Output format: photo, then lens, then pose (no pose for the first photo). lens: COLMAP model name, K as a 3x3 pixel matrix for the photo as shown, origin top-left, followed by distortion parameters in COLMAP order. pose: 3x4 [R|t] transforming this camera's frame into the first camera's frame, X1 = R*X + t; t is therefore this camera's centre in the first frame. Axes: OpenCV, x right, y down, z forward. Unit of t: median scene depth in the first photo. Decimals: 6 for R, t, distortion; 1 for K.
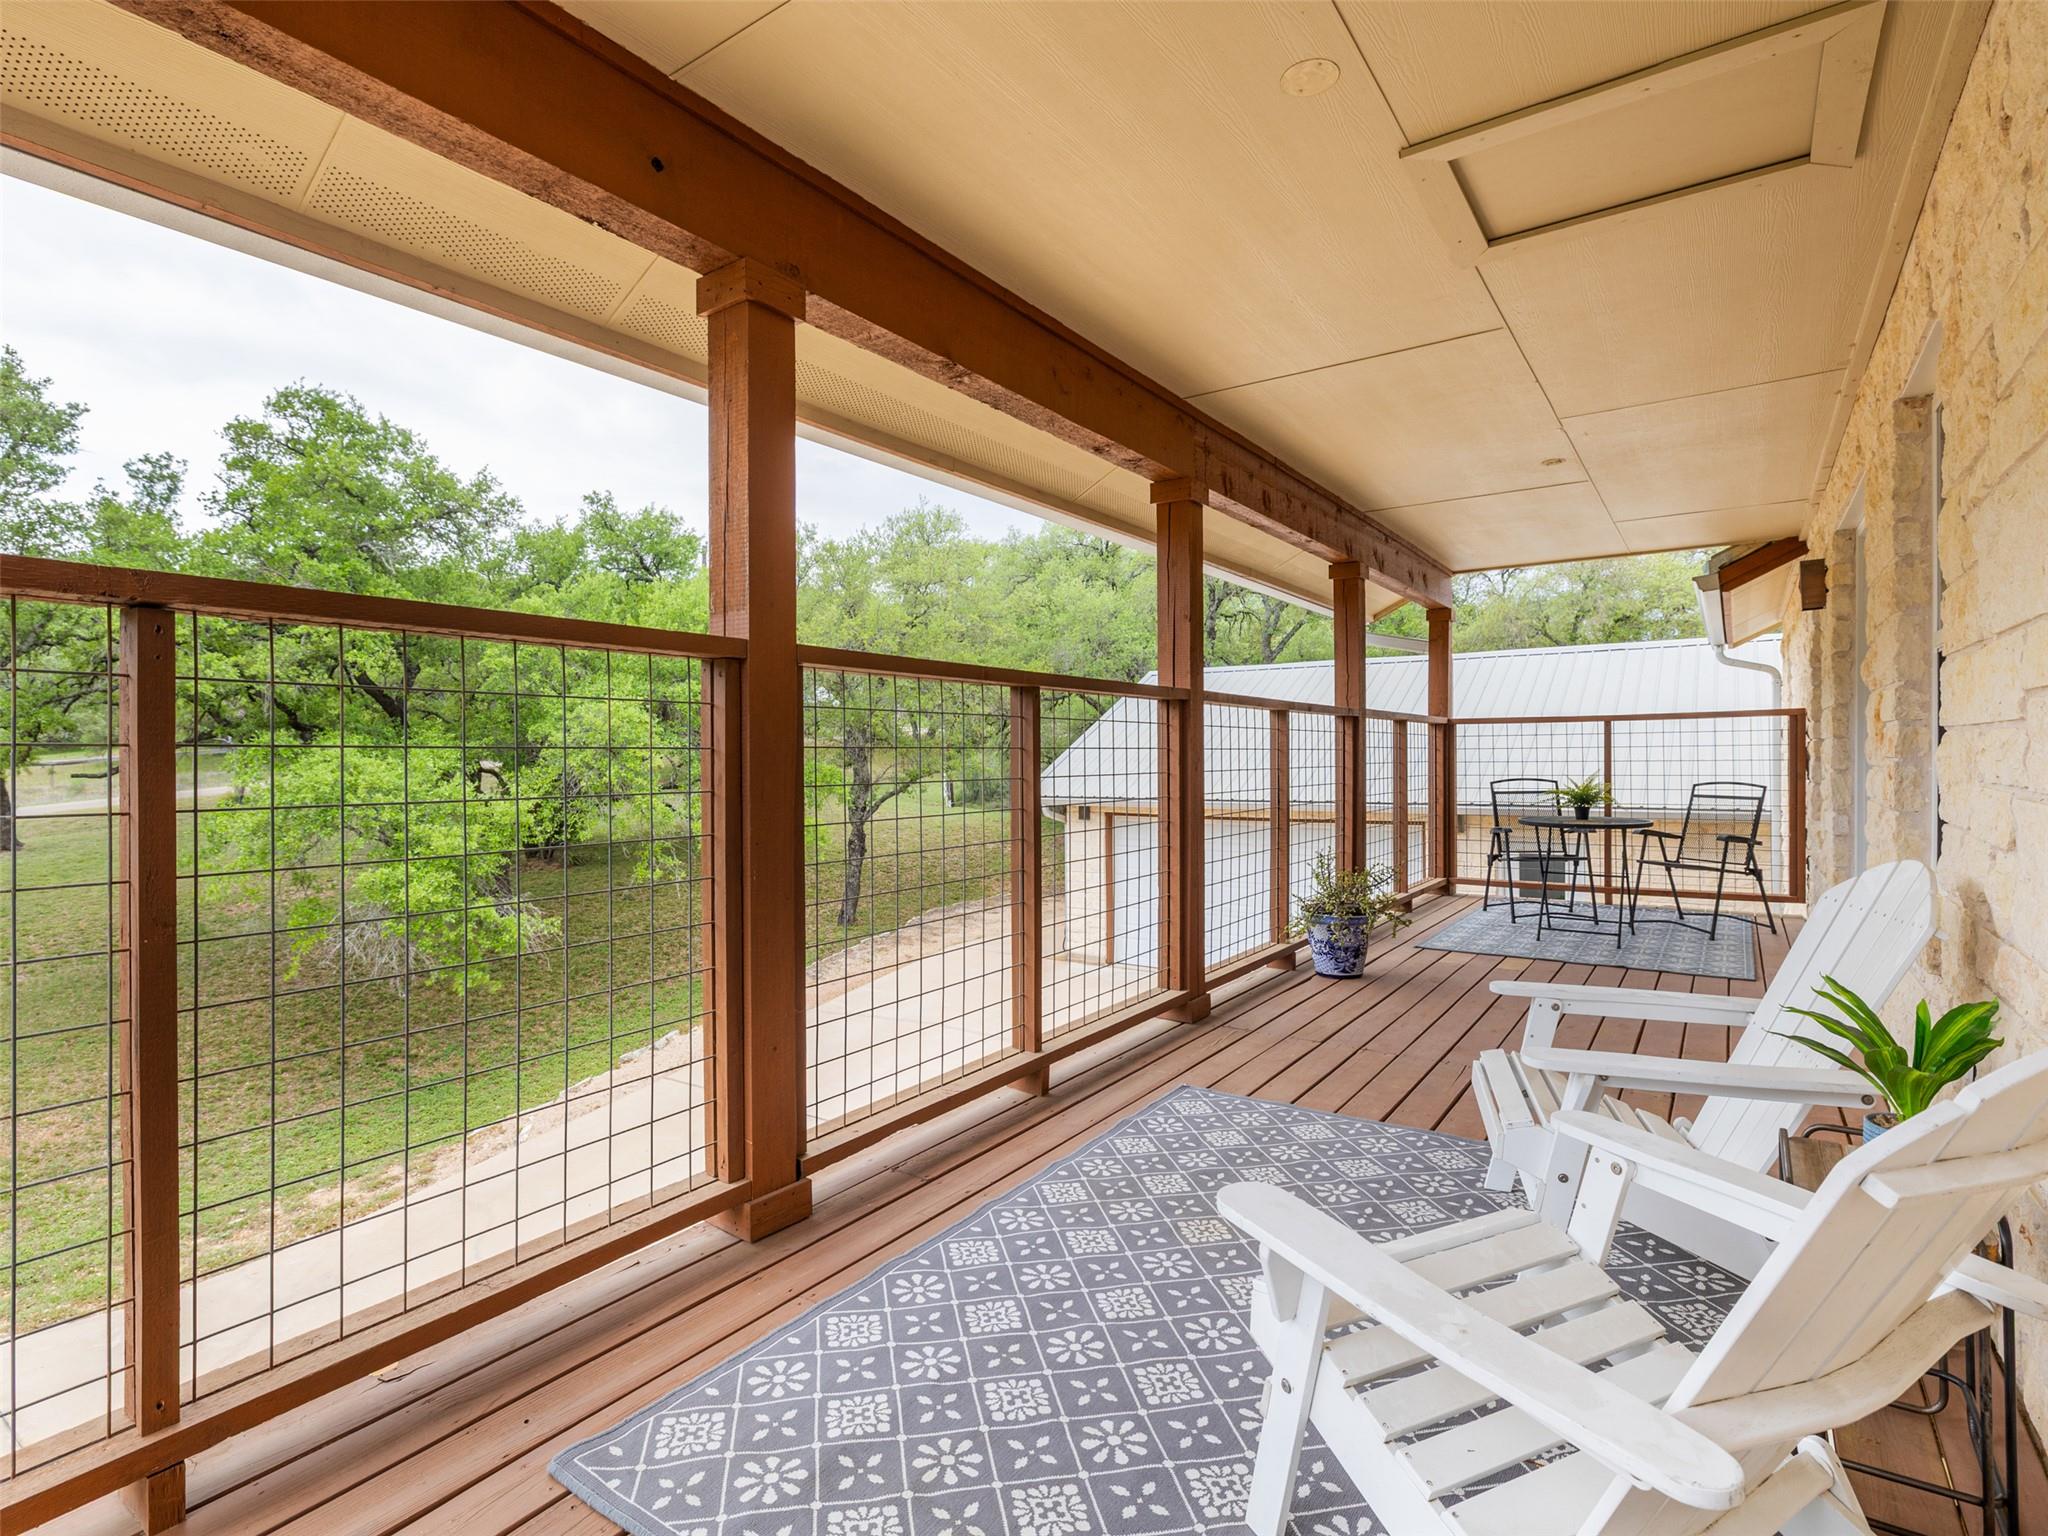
lens RADIAL K [[1034.3, 0, 1024.0], [0, 1034.3, 768.0], [0, 0, 1]] dist [0.000377, 0.000404]
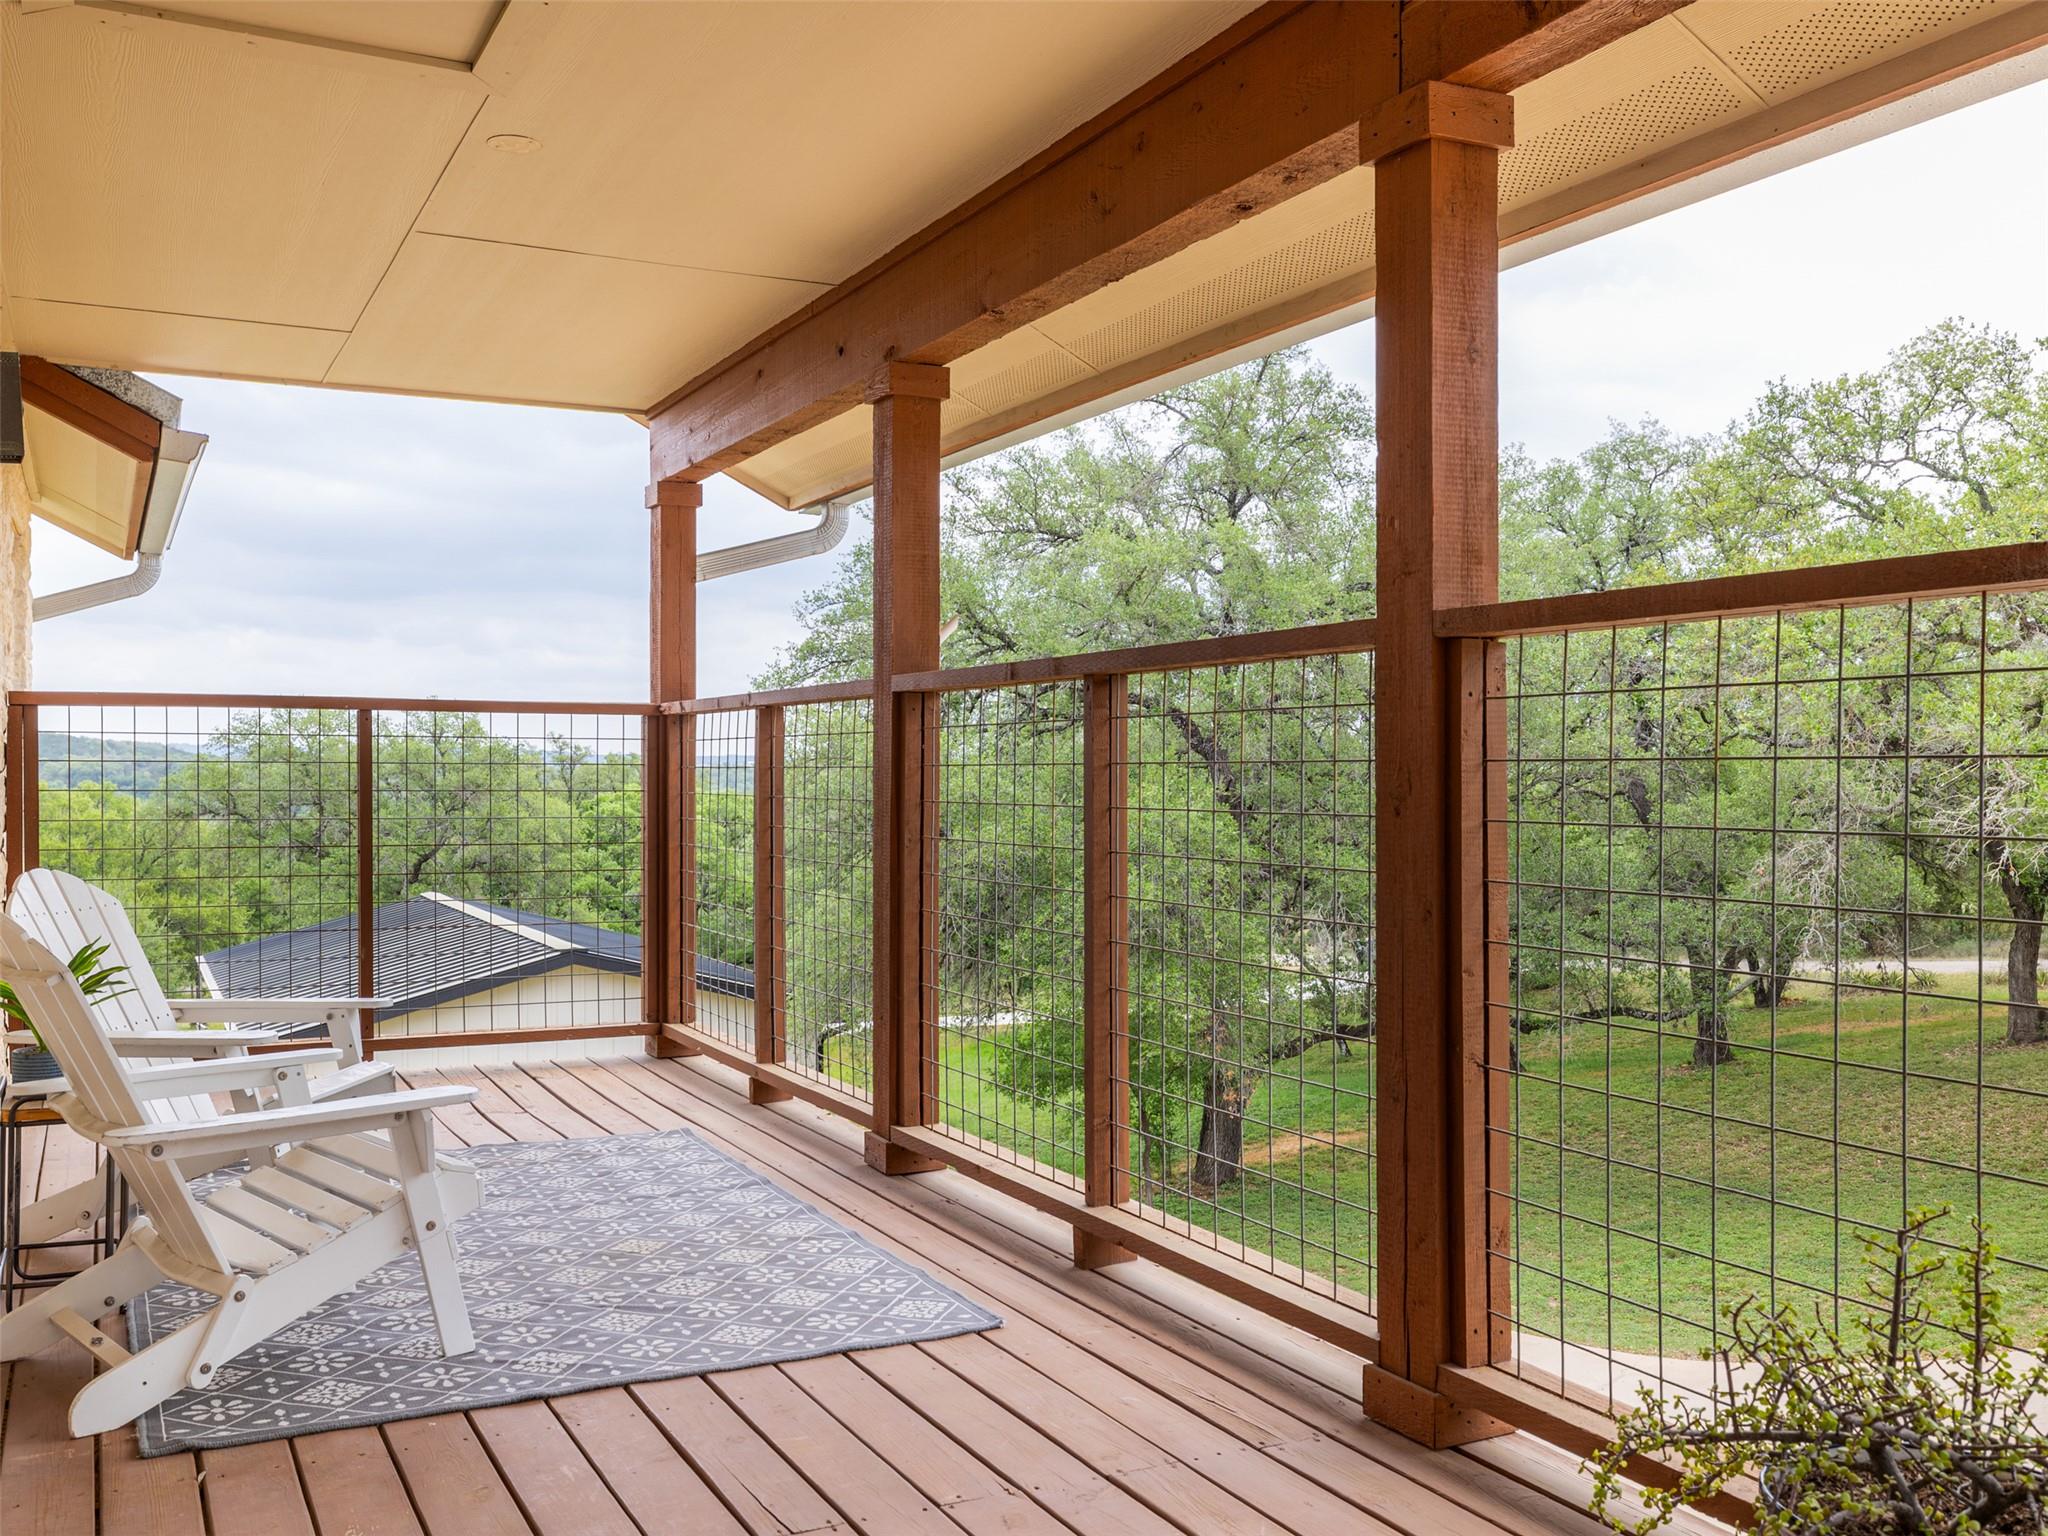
lens RADIAL K [[1955.4, 0, 1024.0], [0, 1955.4, 768.0], [0, 0, 1]] dist [-0.008756, -0.003146]
pose [[-0.504196, 0.005143, -0.863574, 1.139848], [-0.010663, 0.999869, 0.012180, -0.030145], [0.863524, 0.015349, -0.504075, 1.591000]]
